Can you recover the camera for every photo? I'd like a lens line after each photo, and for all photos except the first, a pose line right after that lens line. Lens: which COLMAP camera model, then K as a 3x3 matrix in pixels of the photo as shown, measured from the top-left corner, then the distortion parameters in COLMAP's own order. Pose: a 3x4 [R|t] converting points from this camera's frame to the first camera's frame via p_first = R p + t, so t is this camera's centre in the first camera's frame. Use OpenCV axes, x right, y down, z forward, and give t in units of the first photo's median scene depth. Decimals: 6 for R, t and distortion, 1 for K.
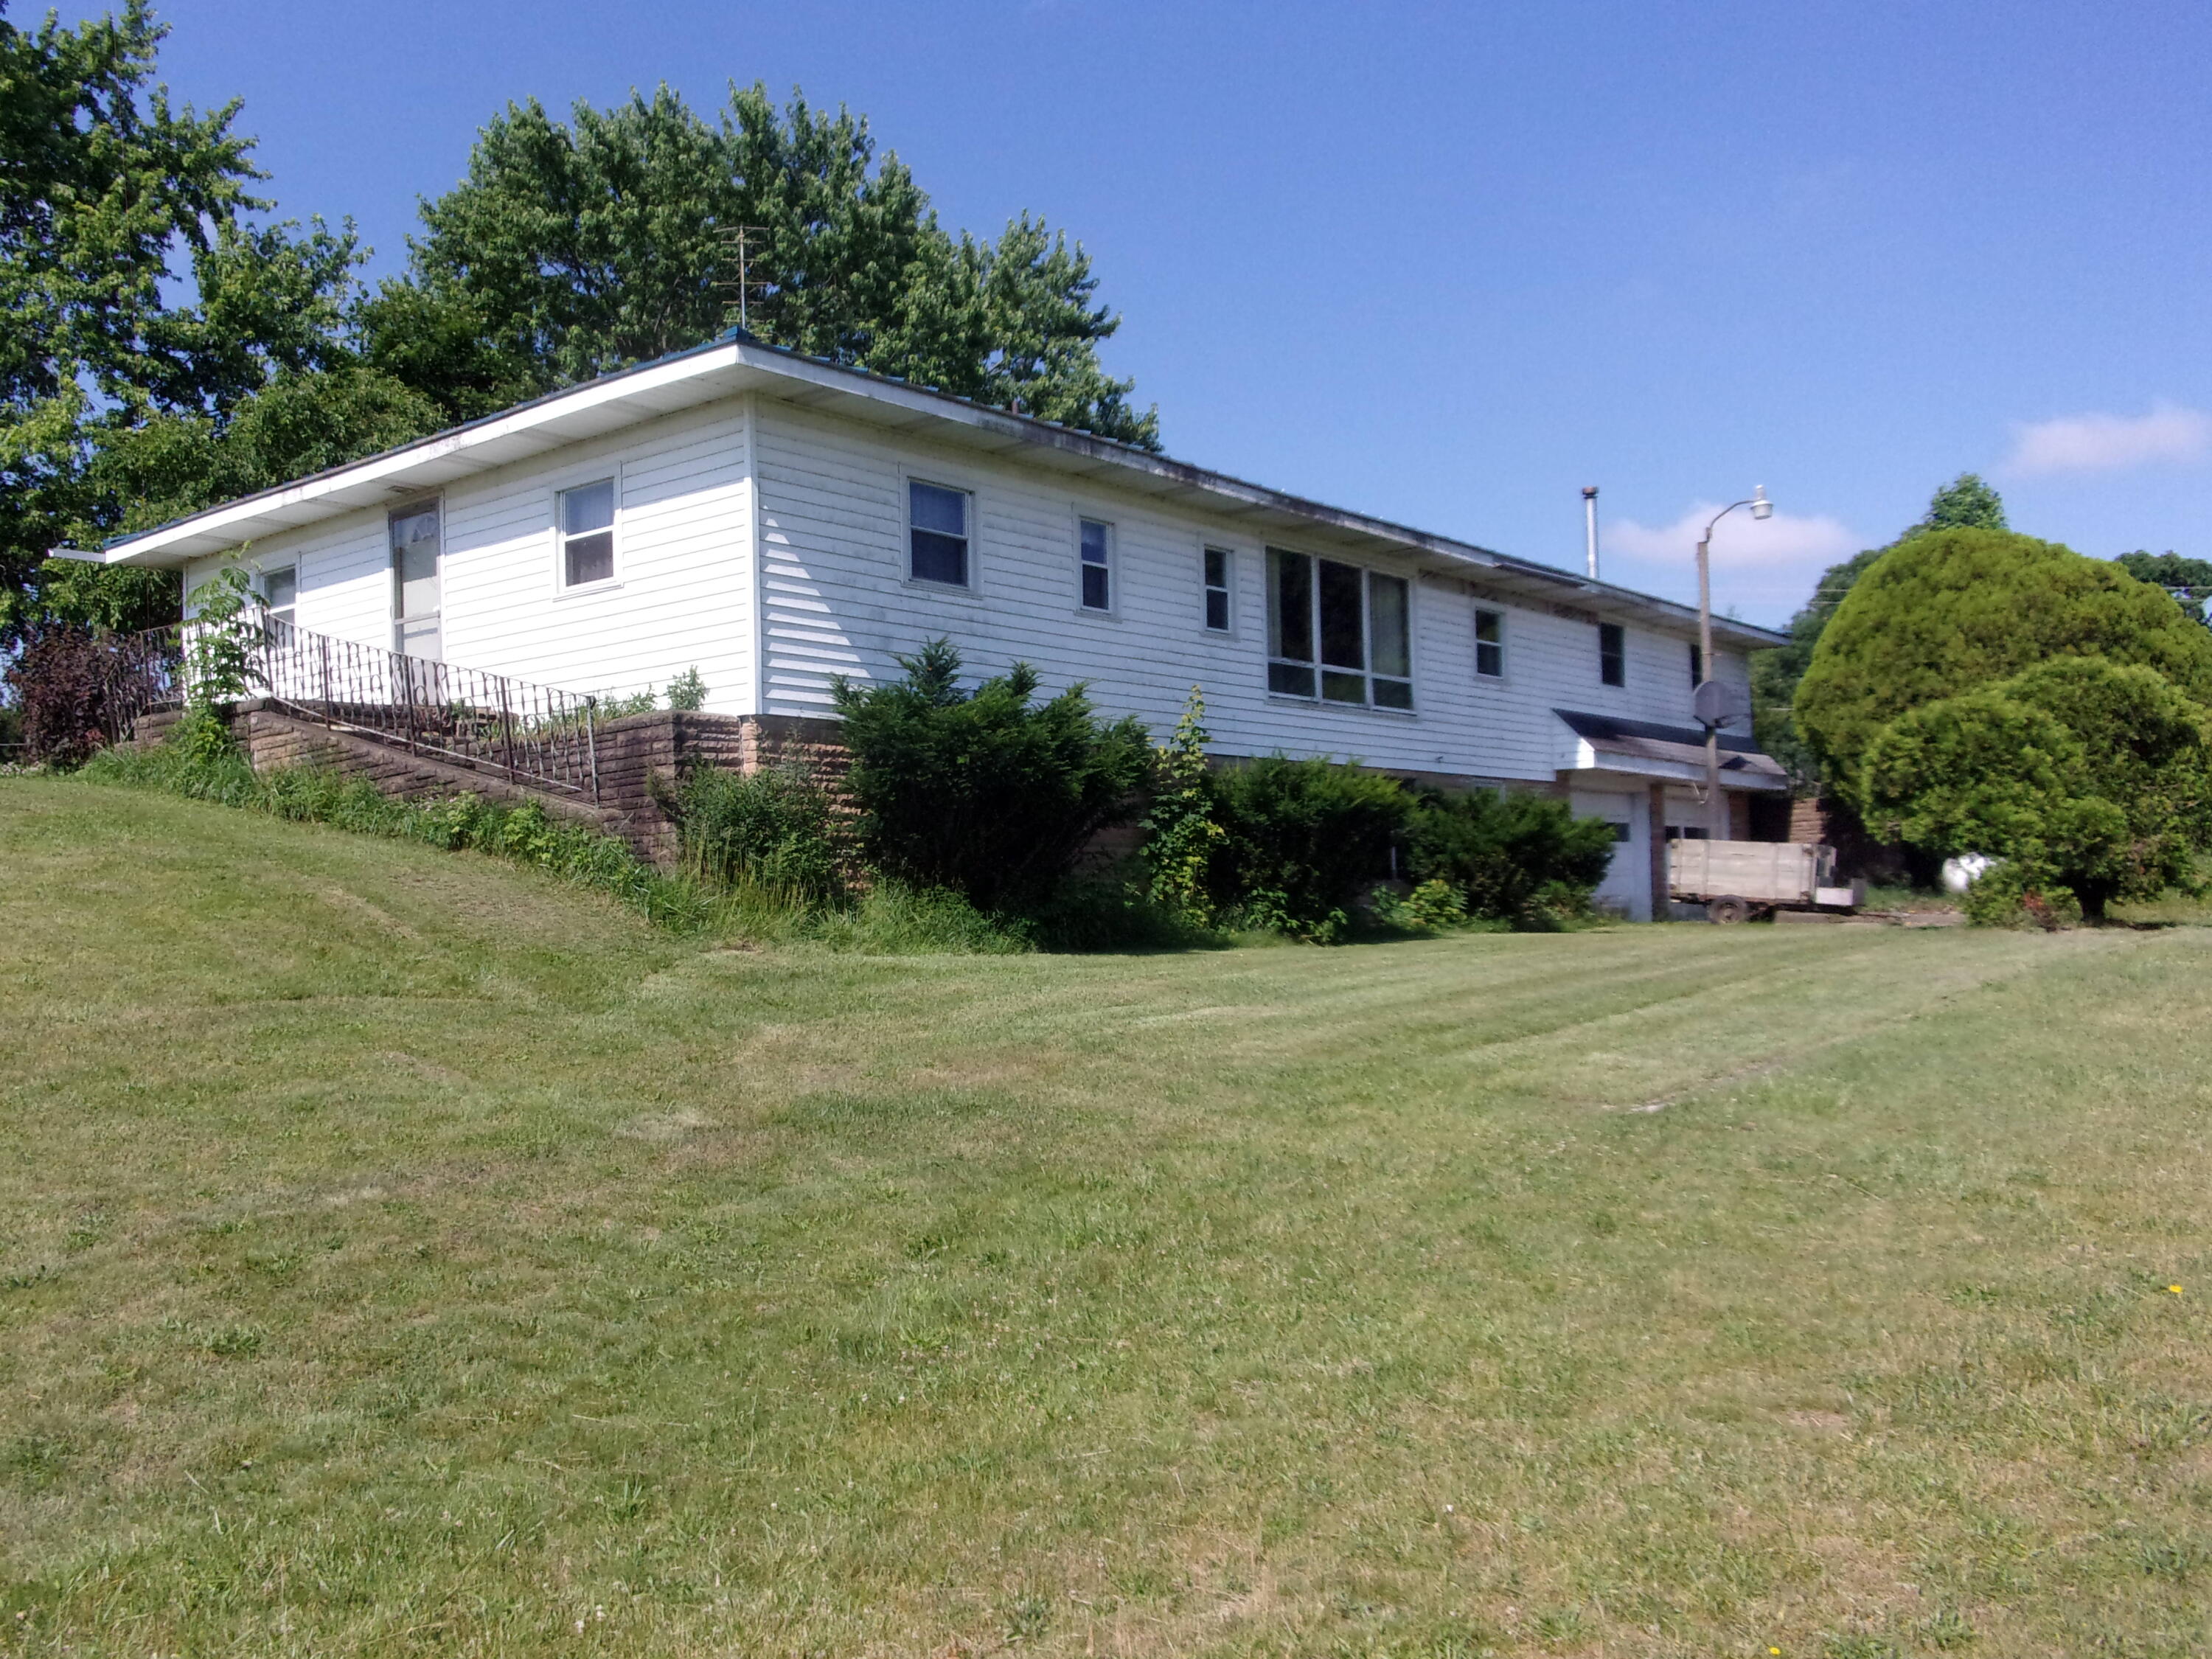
lens RADIAL K [[1856.3, 0, 1096.1], [0, 1856.3, 831.4], [0, 0, 1]] dist [0.014120, -0.000418]
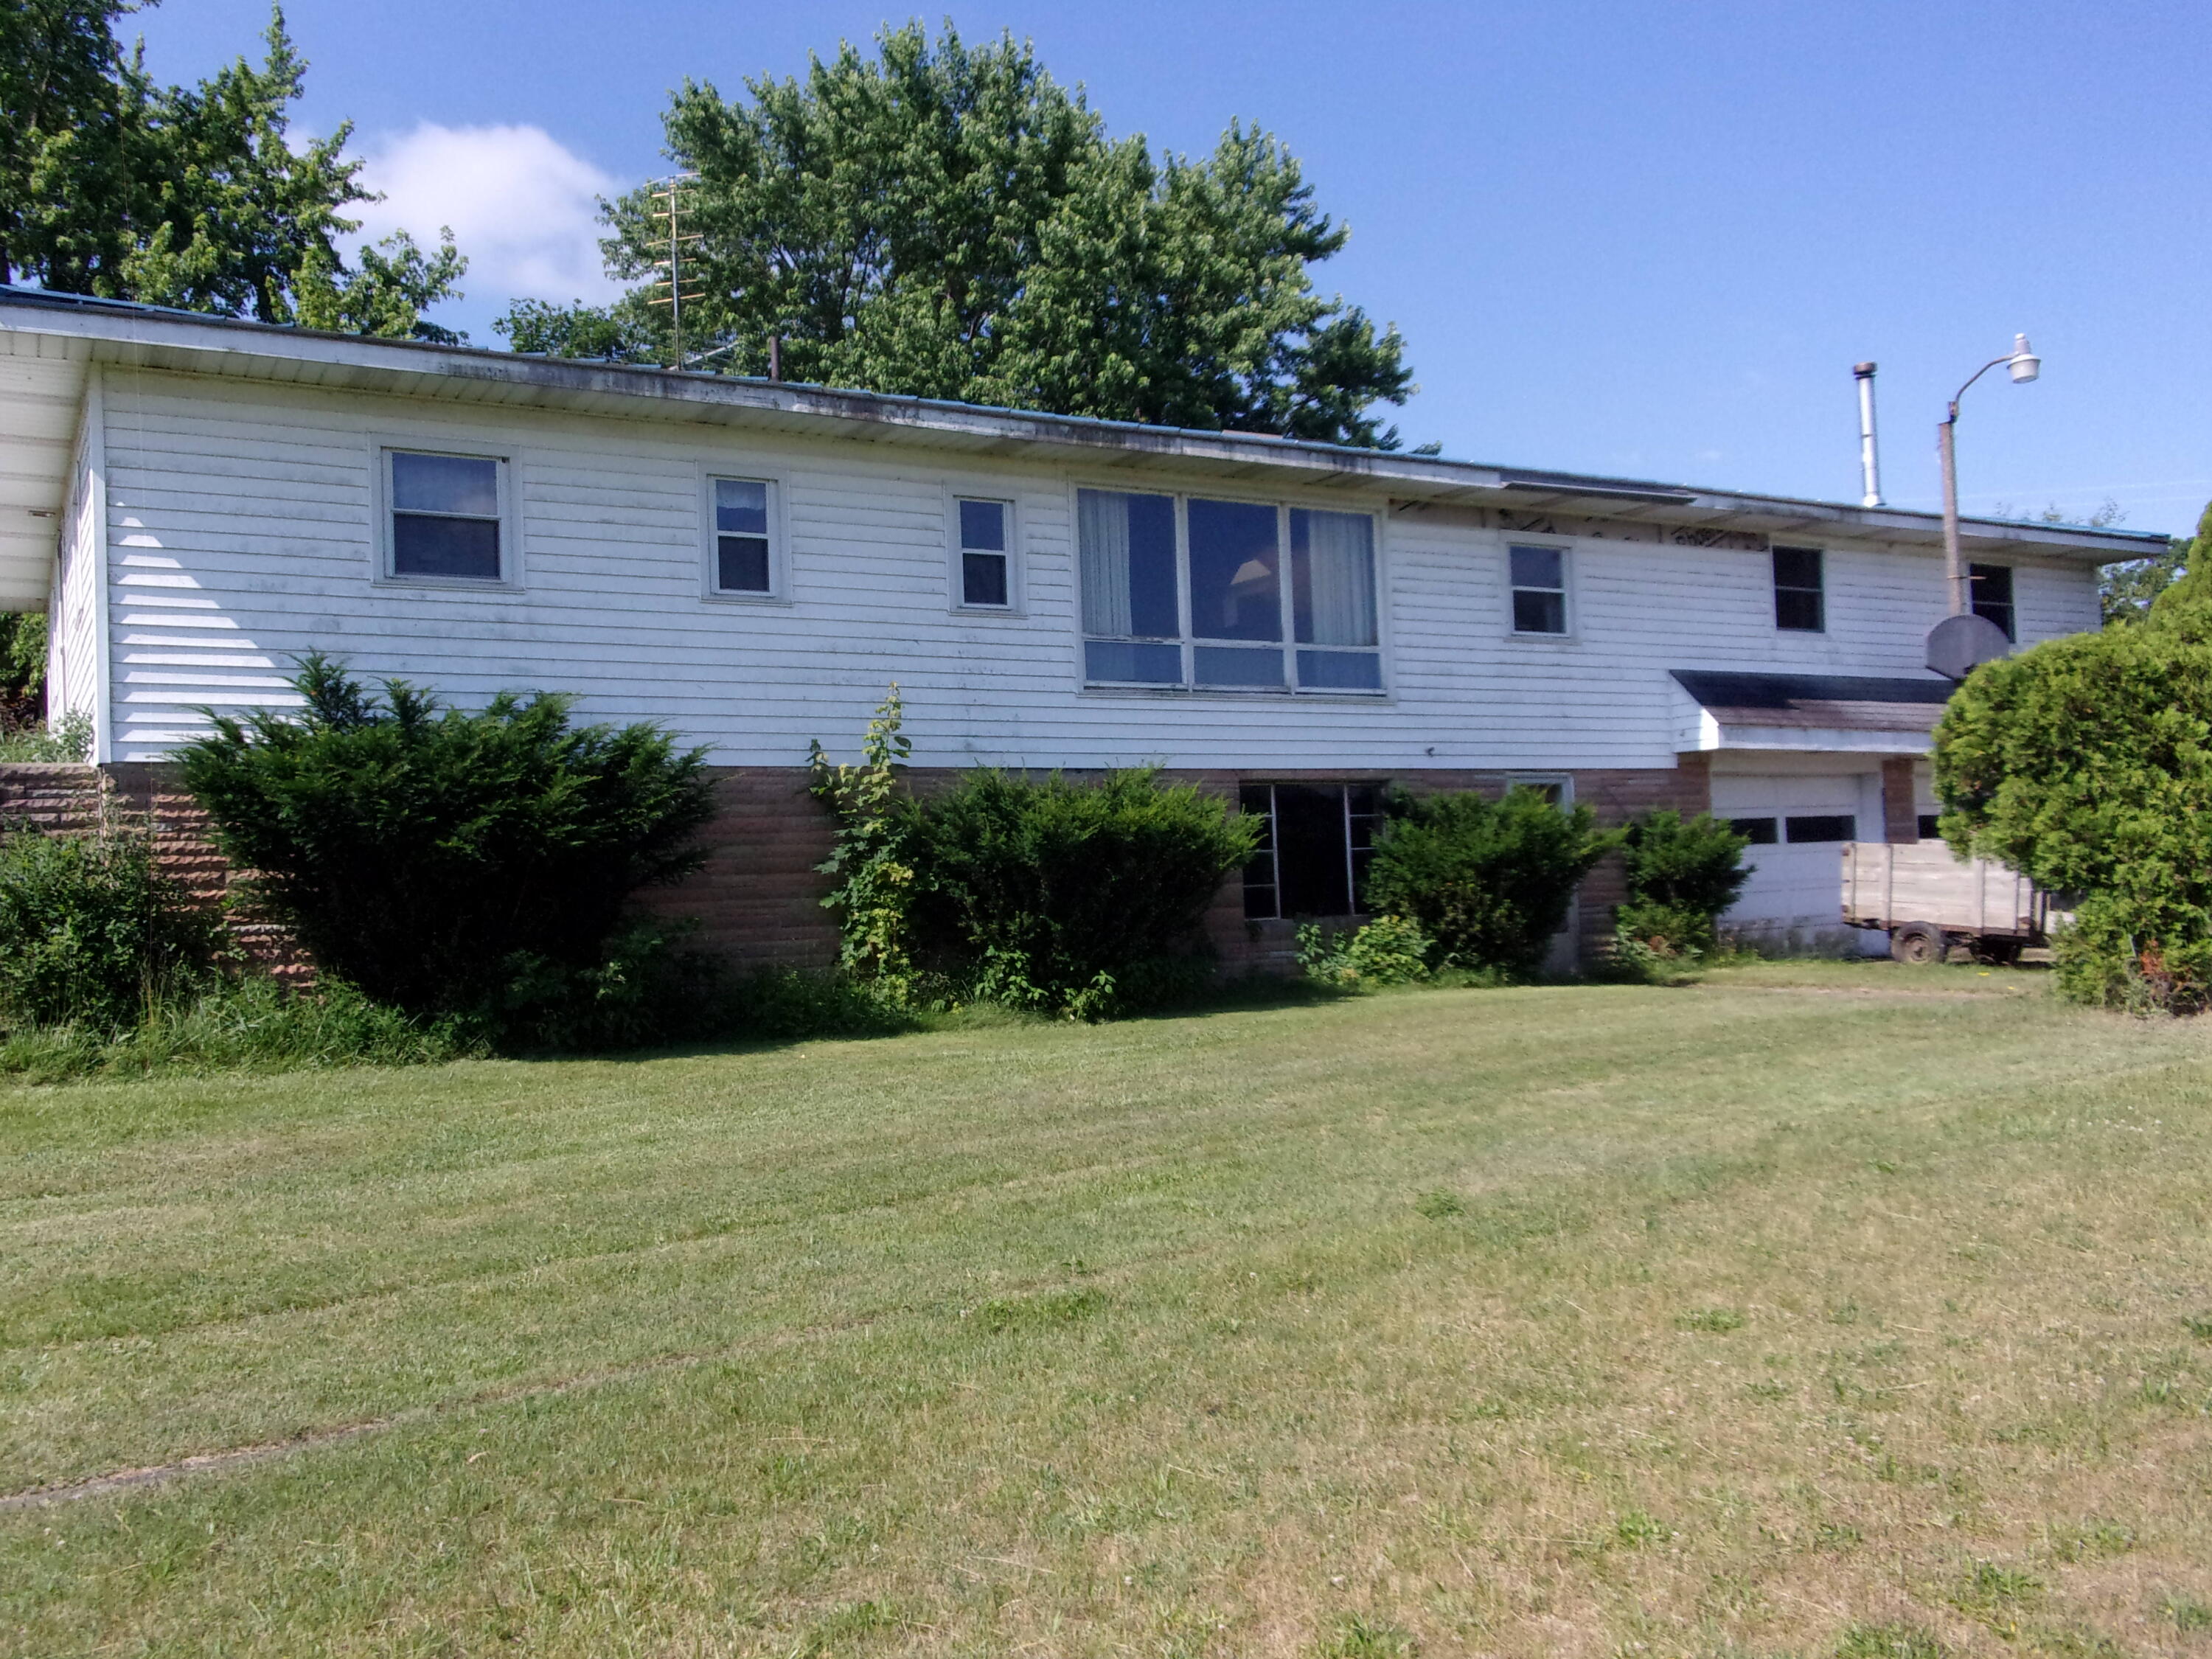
lens RADIAL K [[1856.3, 0, 1110.9], [0, 1856.3, 828.6], [0, 0, 1]] dist [0.014120, -0.000418]
pose [[0.940287, -0.025008, -0.339463, 0.345412], [0.030344, 0.999485, 0.010420, -0.021043], [0.339027, -0.020098, 0.940562, 0.273078]]
